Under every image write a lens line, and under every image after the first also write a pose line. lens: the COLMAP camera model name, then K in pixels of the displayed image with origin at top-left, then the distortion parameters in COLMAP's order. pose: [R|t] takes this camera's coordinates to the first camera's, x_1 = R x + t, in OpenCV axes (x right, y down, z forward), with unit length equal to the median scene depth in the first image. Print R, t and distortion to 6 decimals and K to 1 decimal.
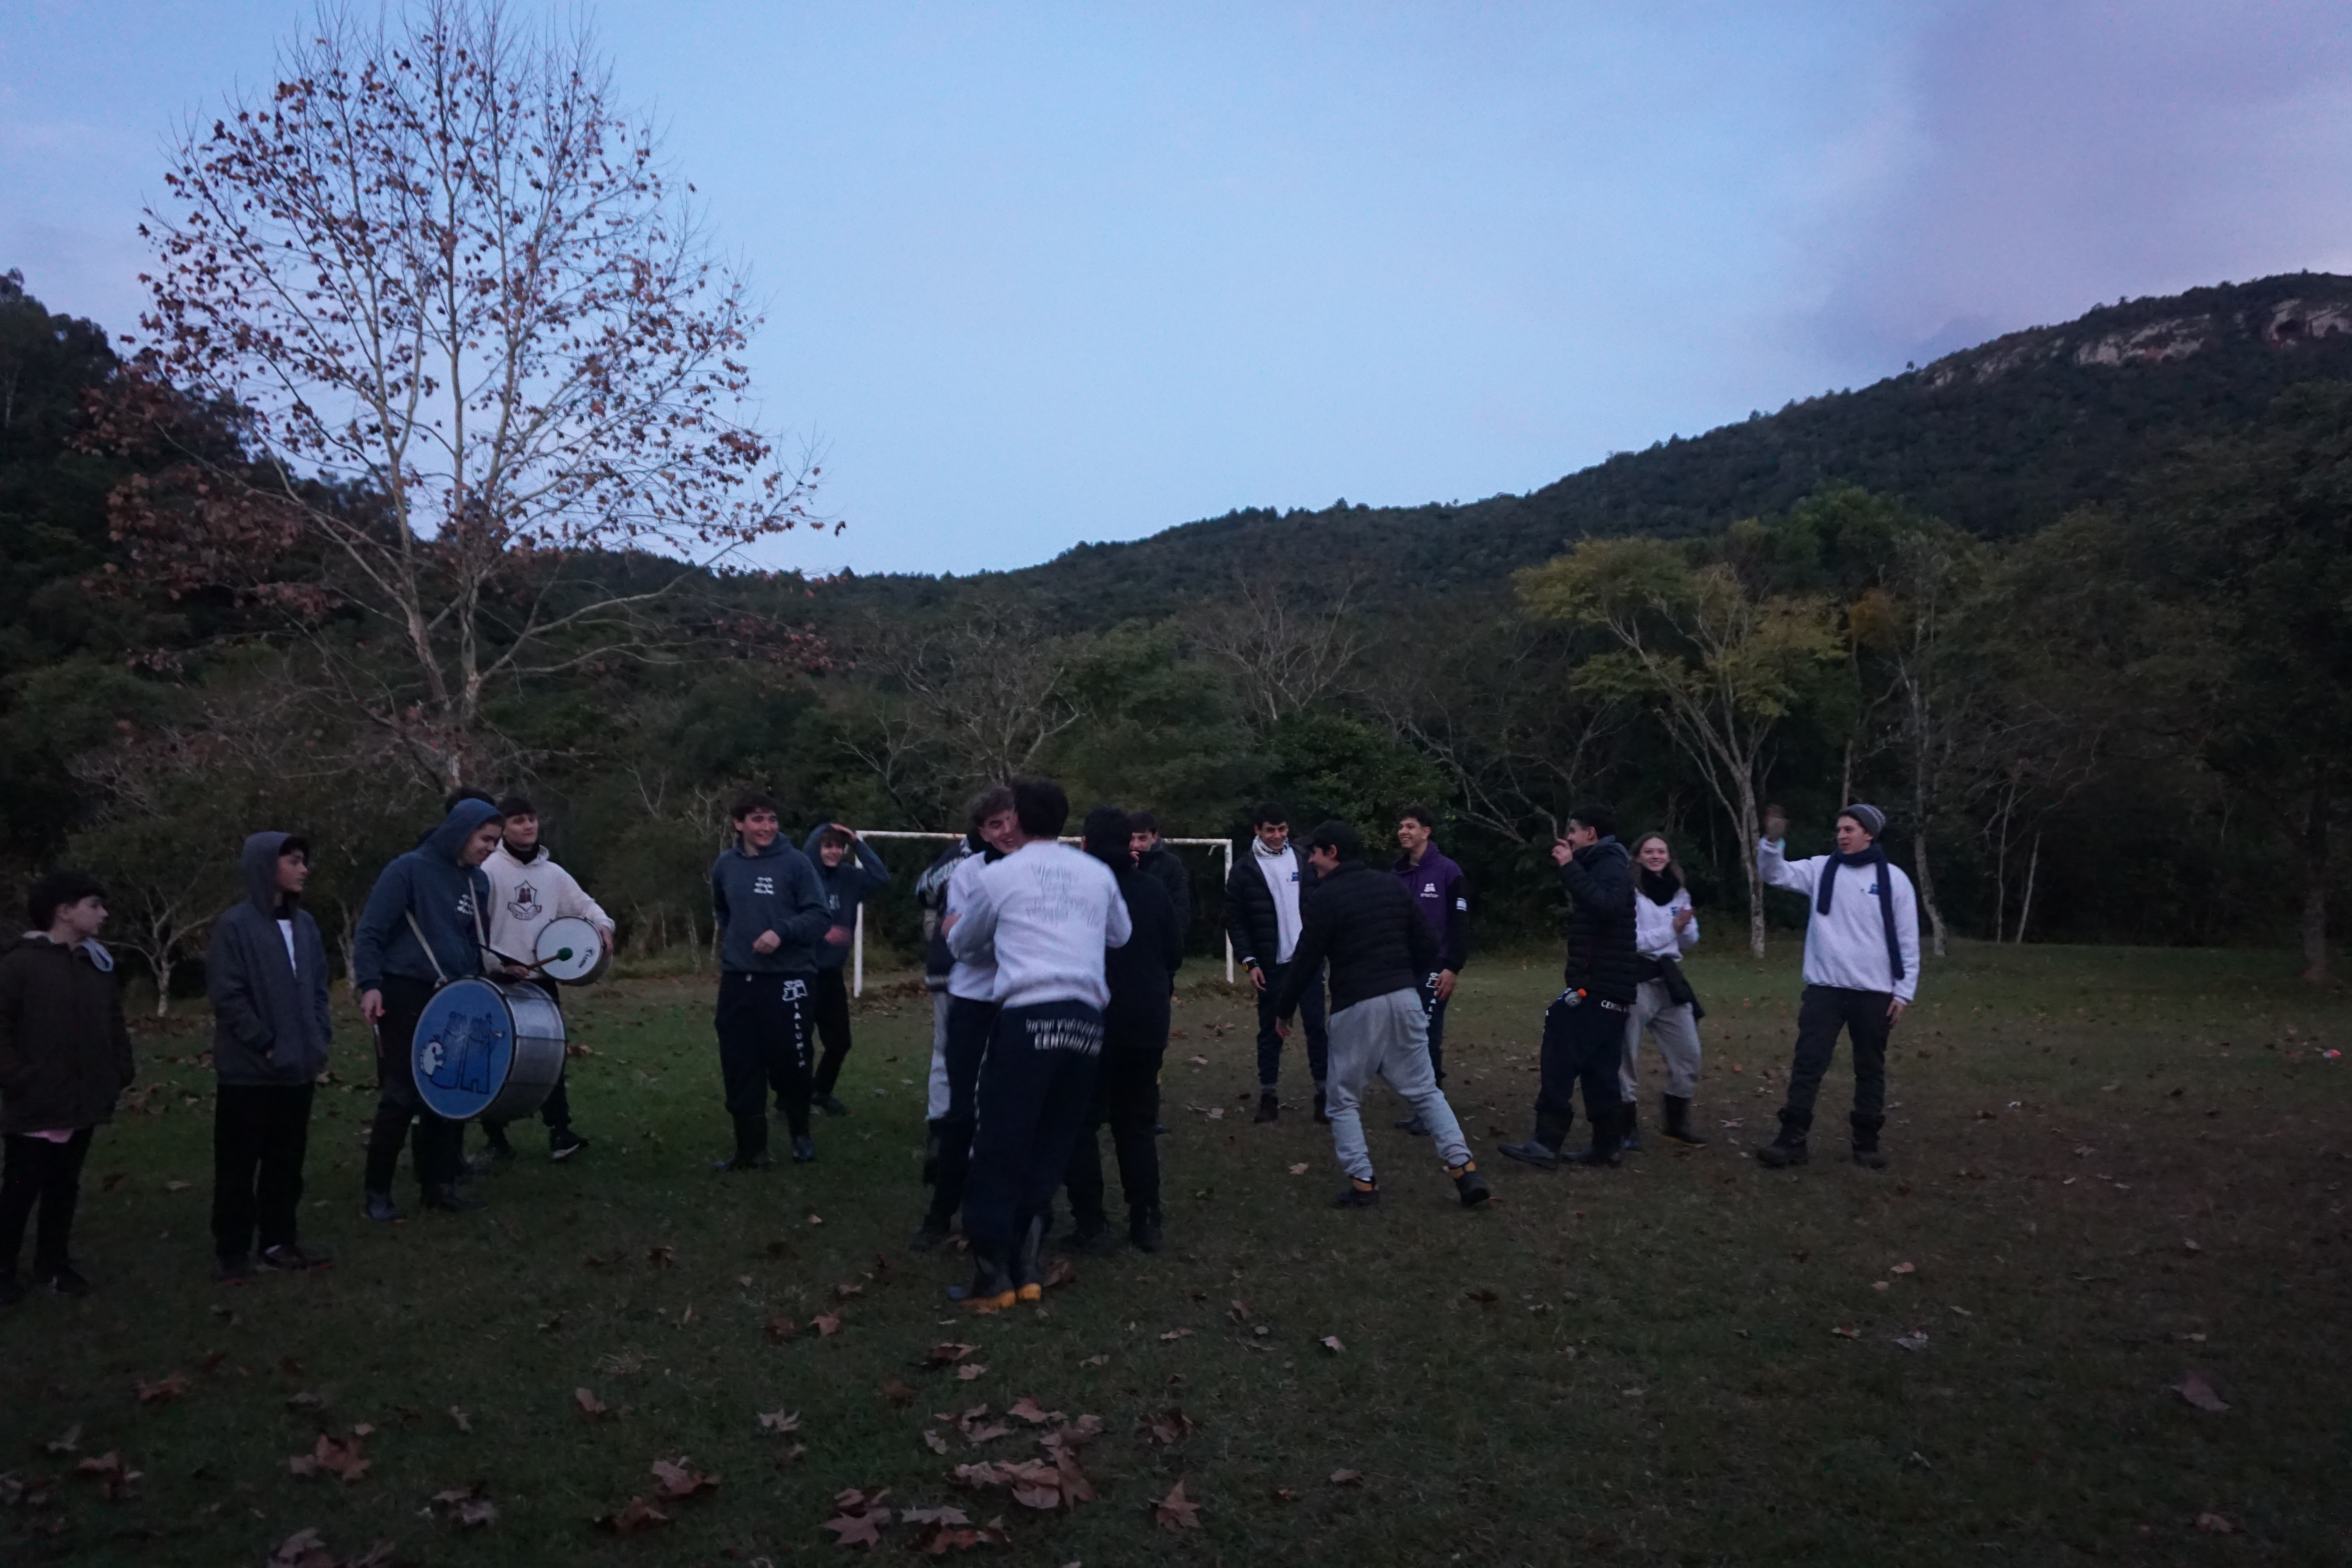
lens RADIAL K [[1891.3, 0, 1215.3], [0, 1891.3, 775.4], [0, 0, 1]] dist [-0.039233, 0.050805]
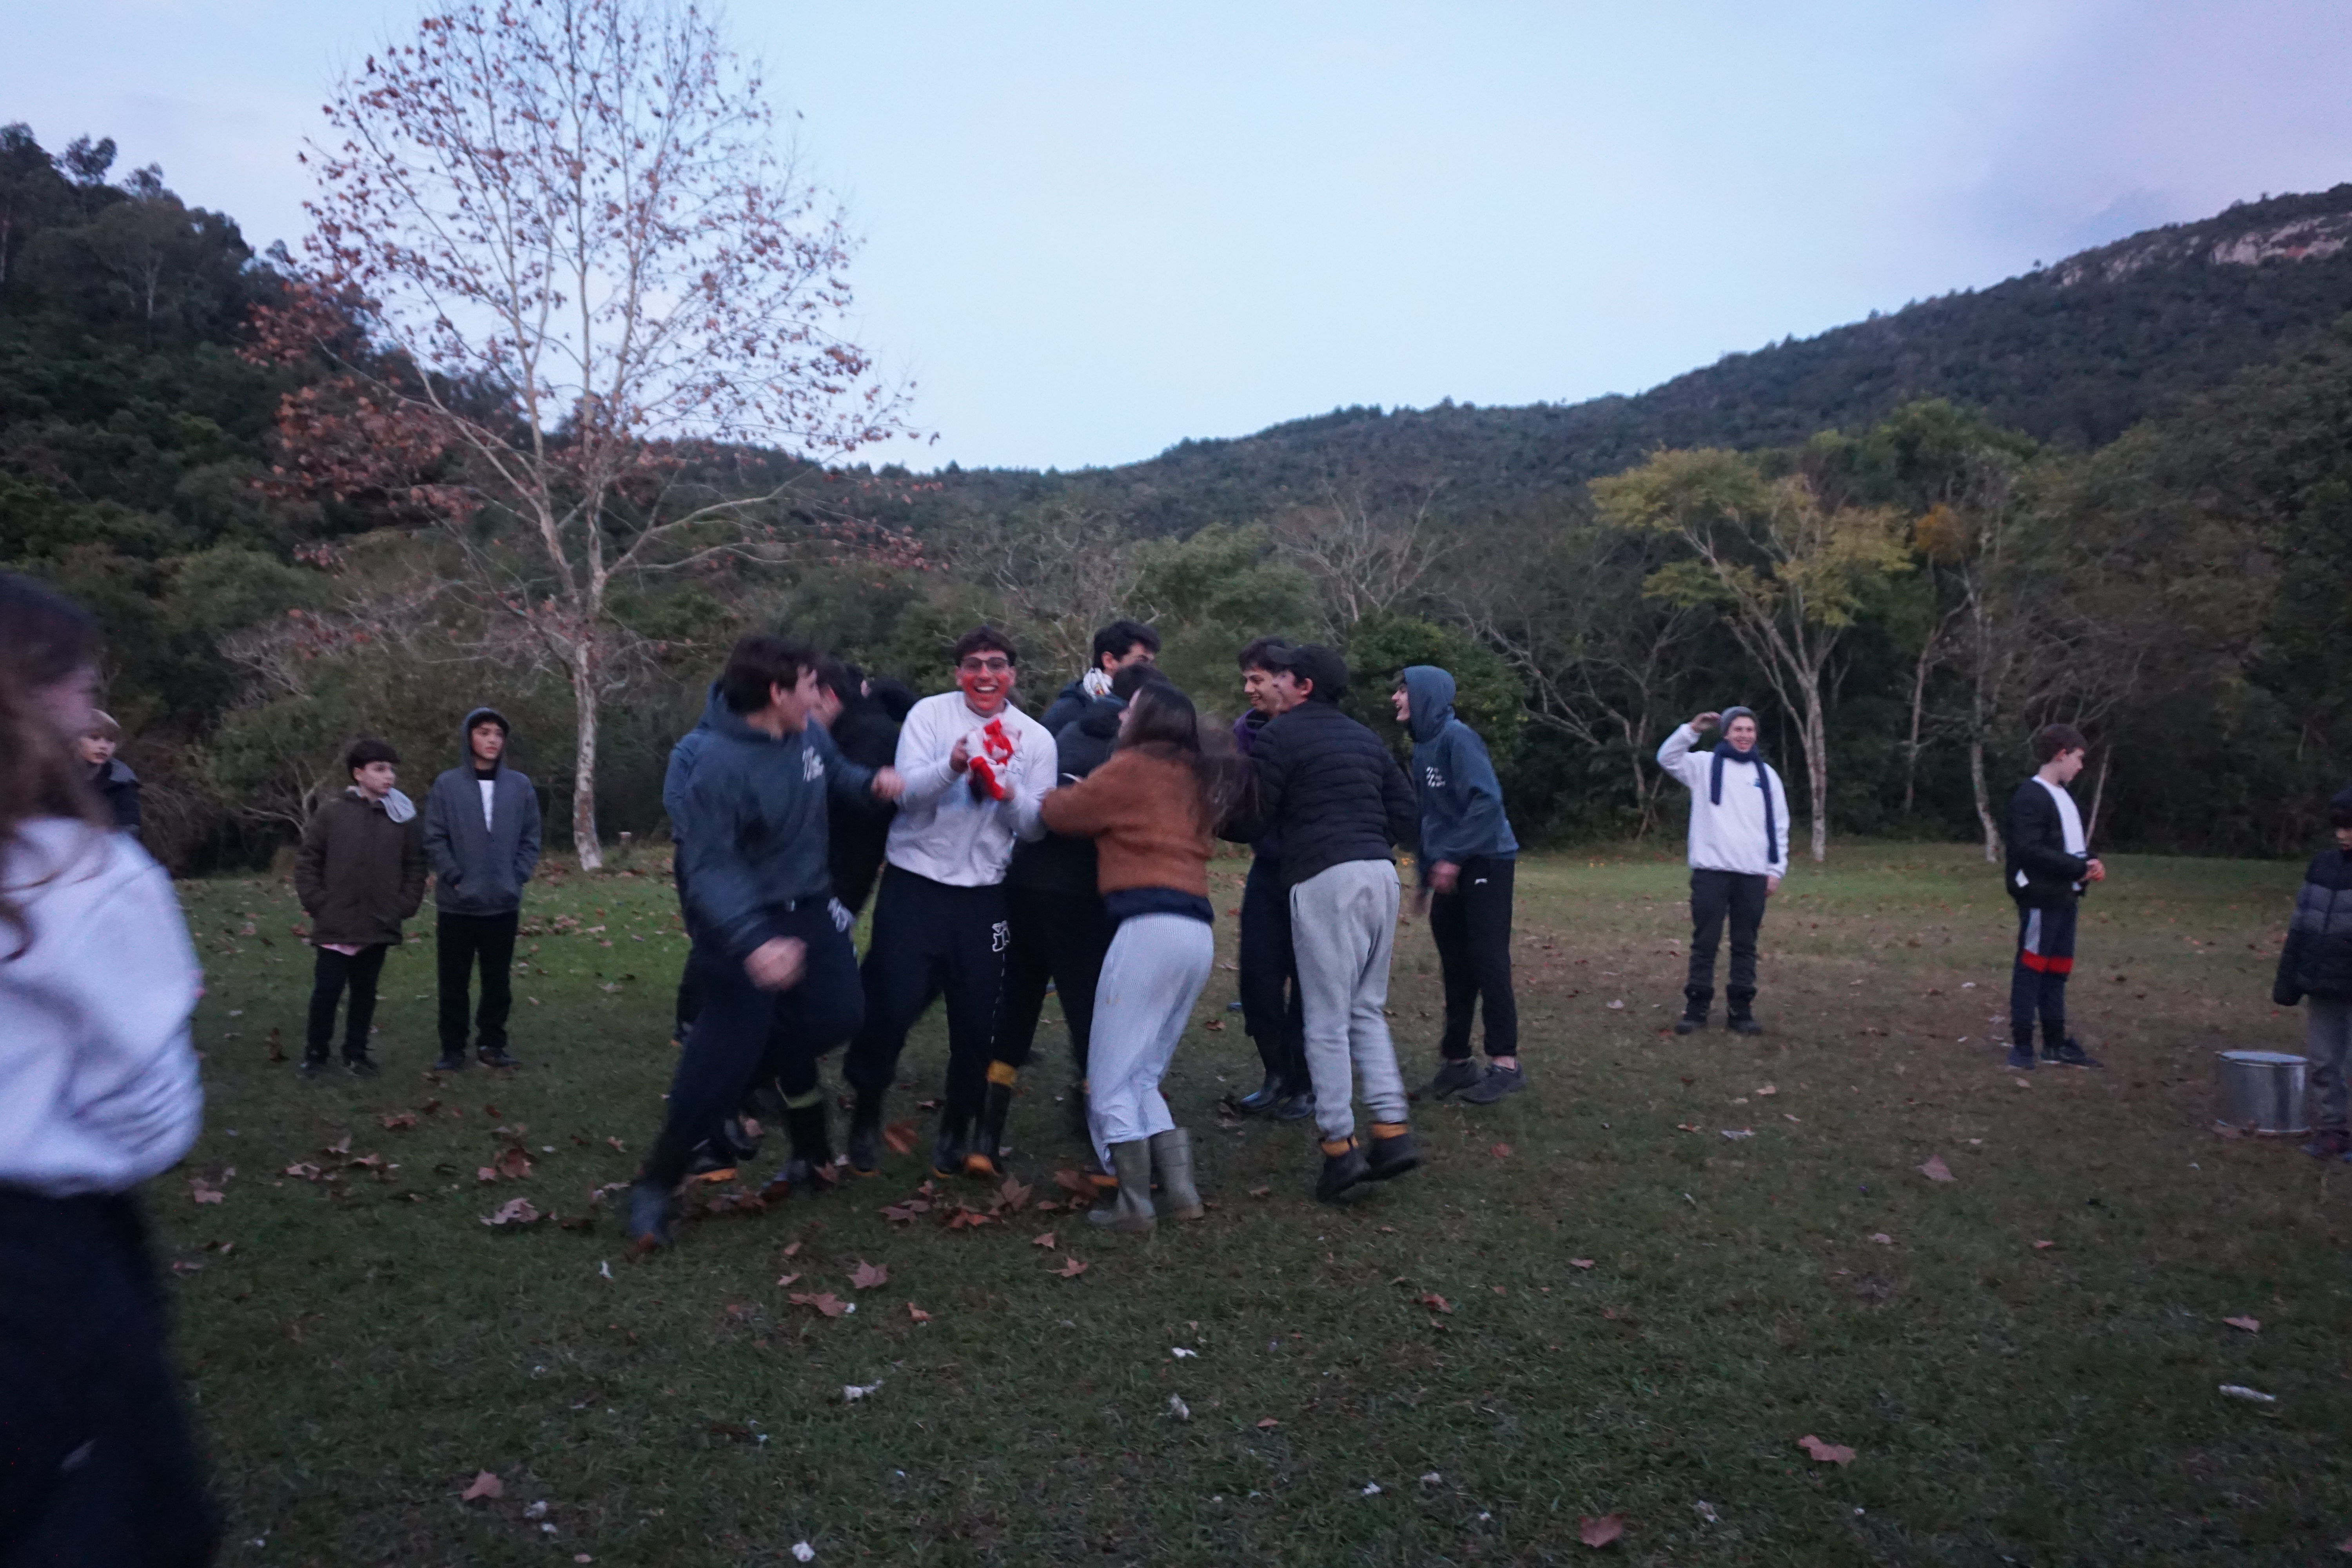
lens RADIAL K [[2003.8, 0, 1243.5], [0, 2003.8, 781.2], [0, 0, 1]] dist [-0.038011, 0.048912]
pose [[0.998392, 0.019977, -0.053053, 0.036943], [-0.017037, 0.998325, 0.055290, -0.001999], [0.054069, -0.054297, 0.997060, -0.122802]]
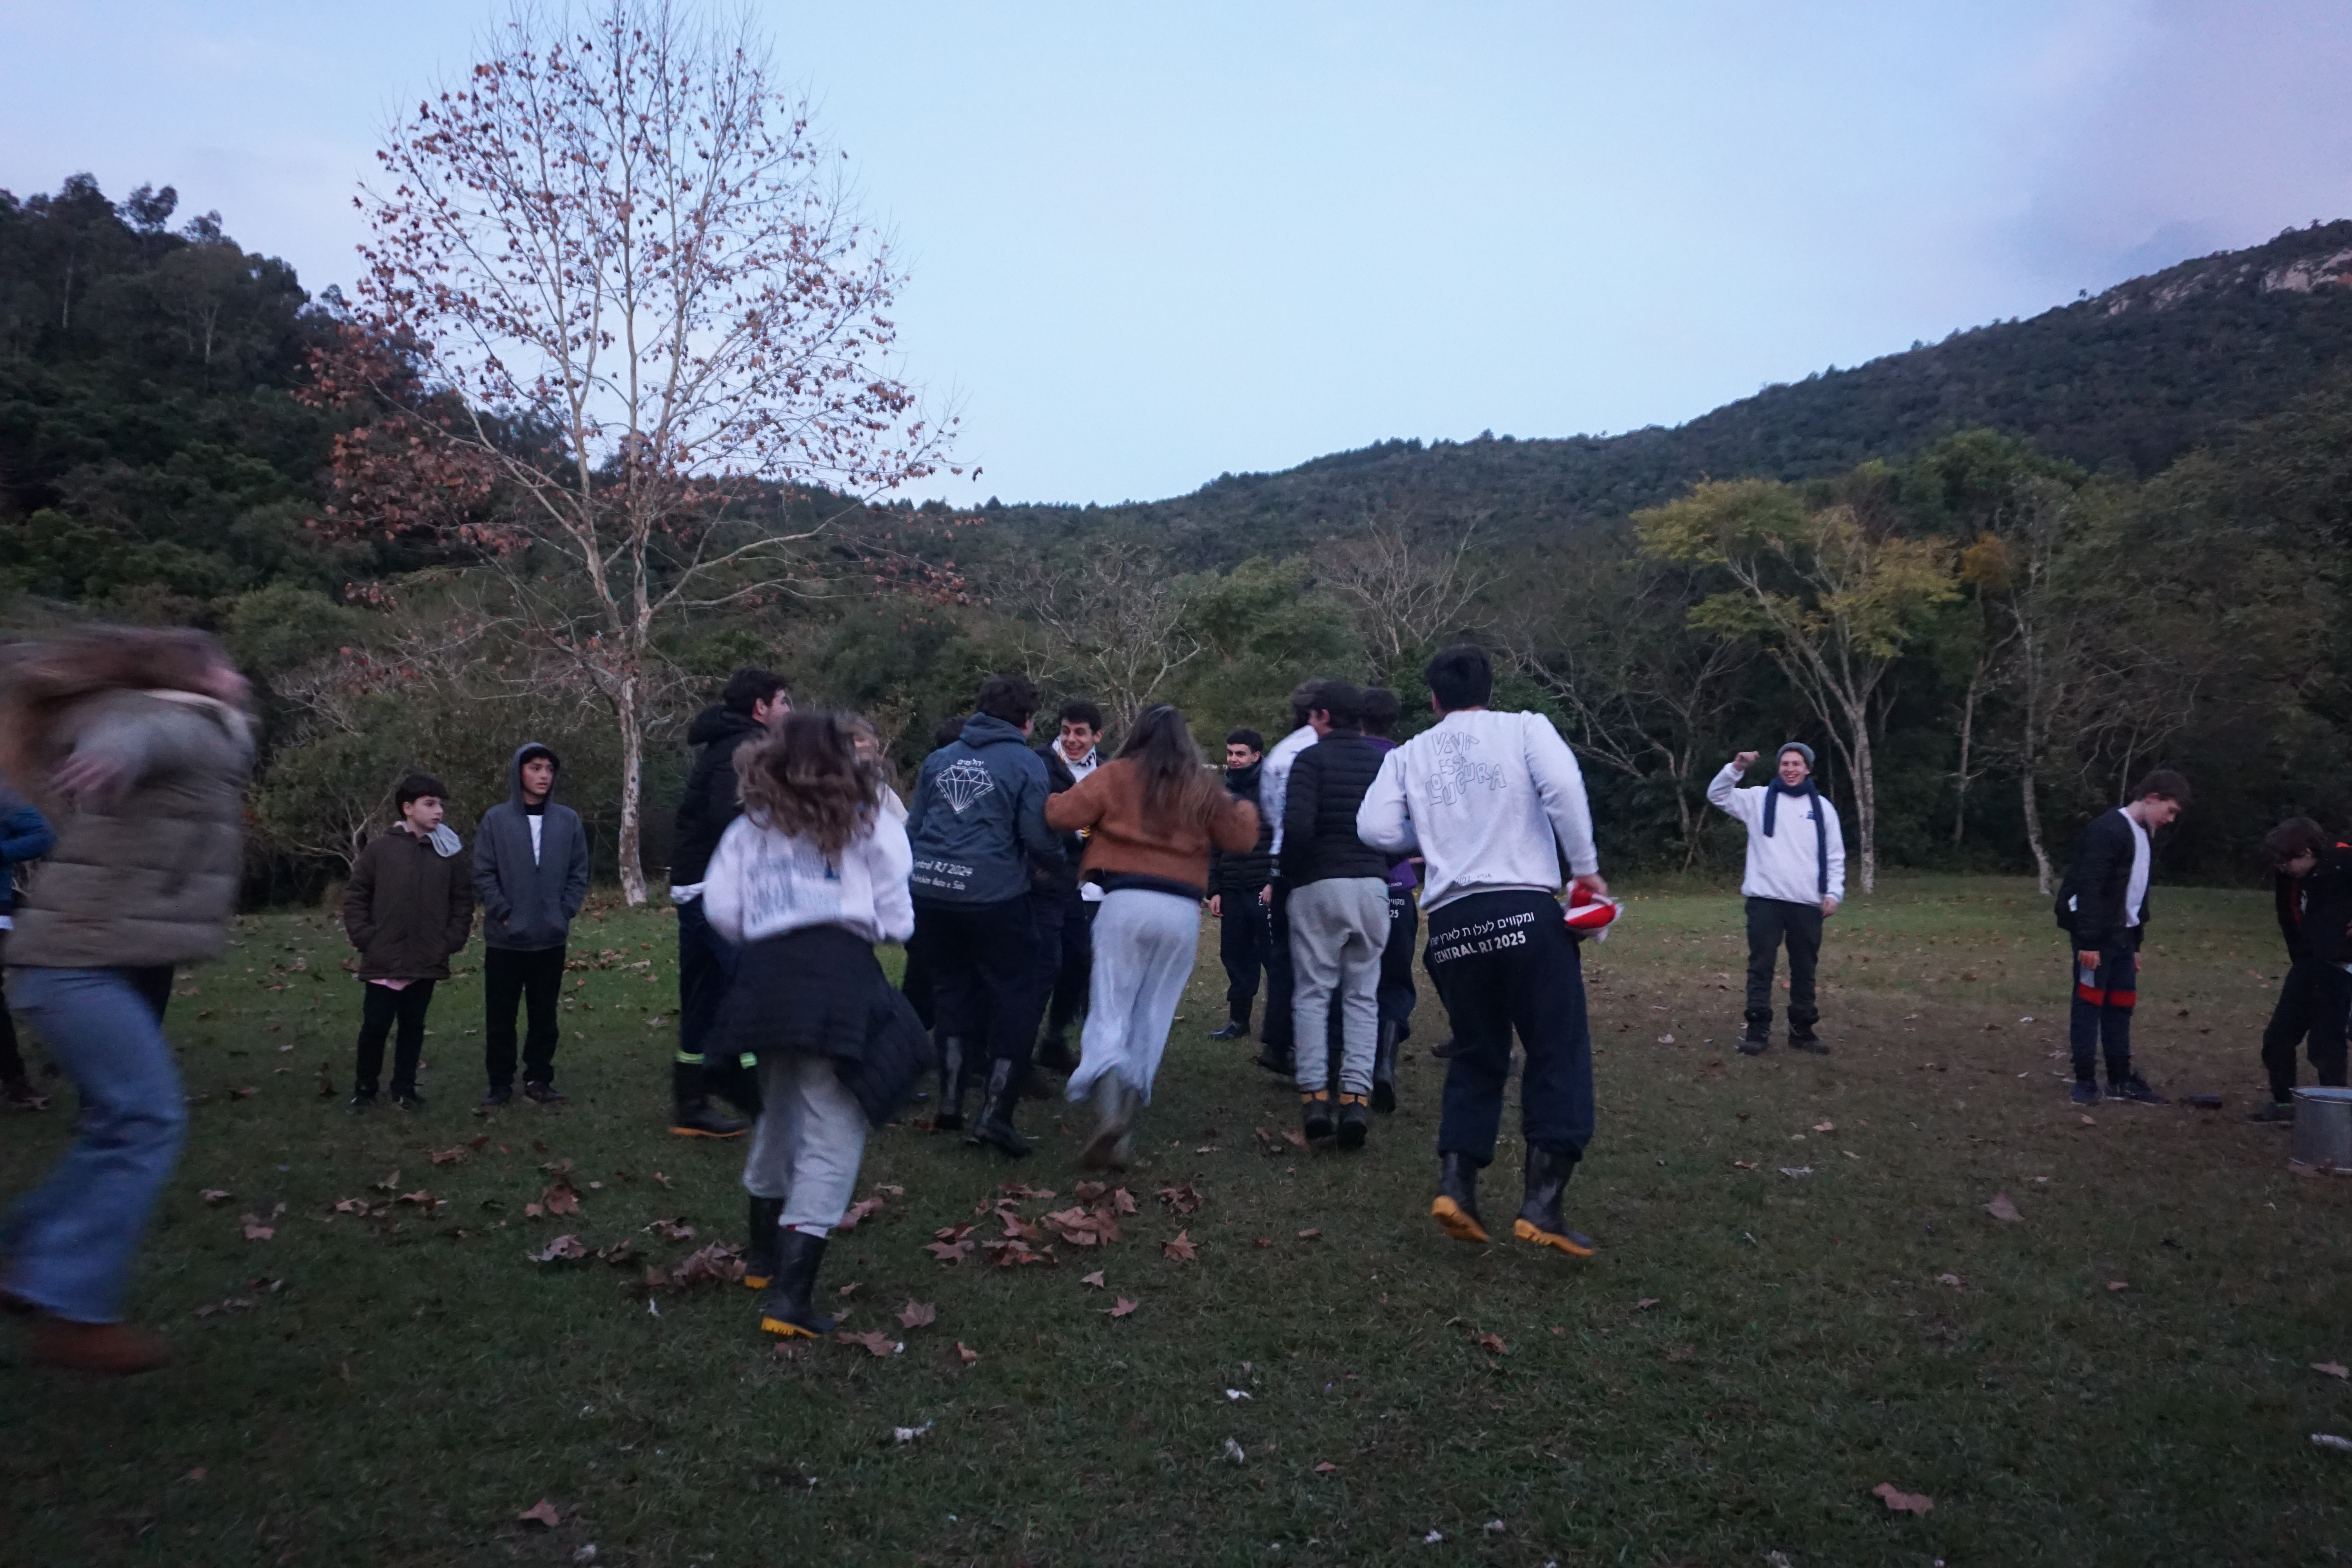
lens RADIAL K [[2005.4, 0, 1232.3], [0, 2005.4, 772.3], [0, 0, 1]] dist [-0.053612, 0.071114]
pose [[0.996820, 0.015949, -0.078080, 0.034298], [-0.013336, 0.999337, 0.033873, -0.001220], [0.078568, -0.032724, 0.996371, -0.118823]]
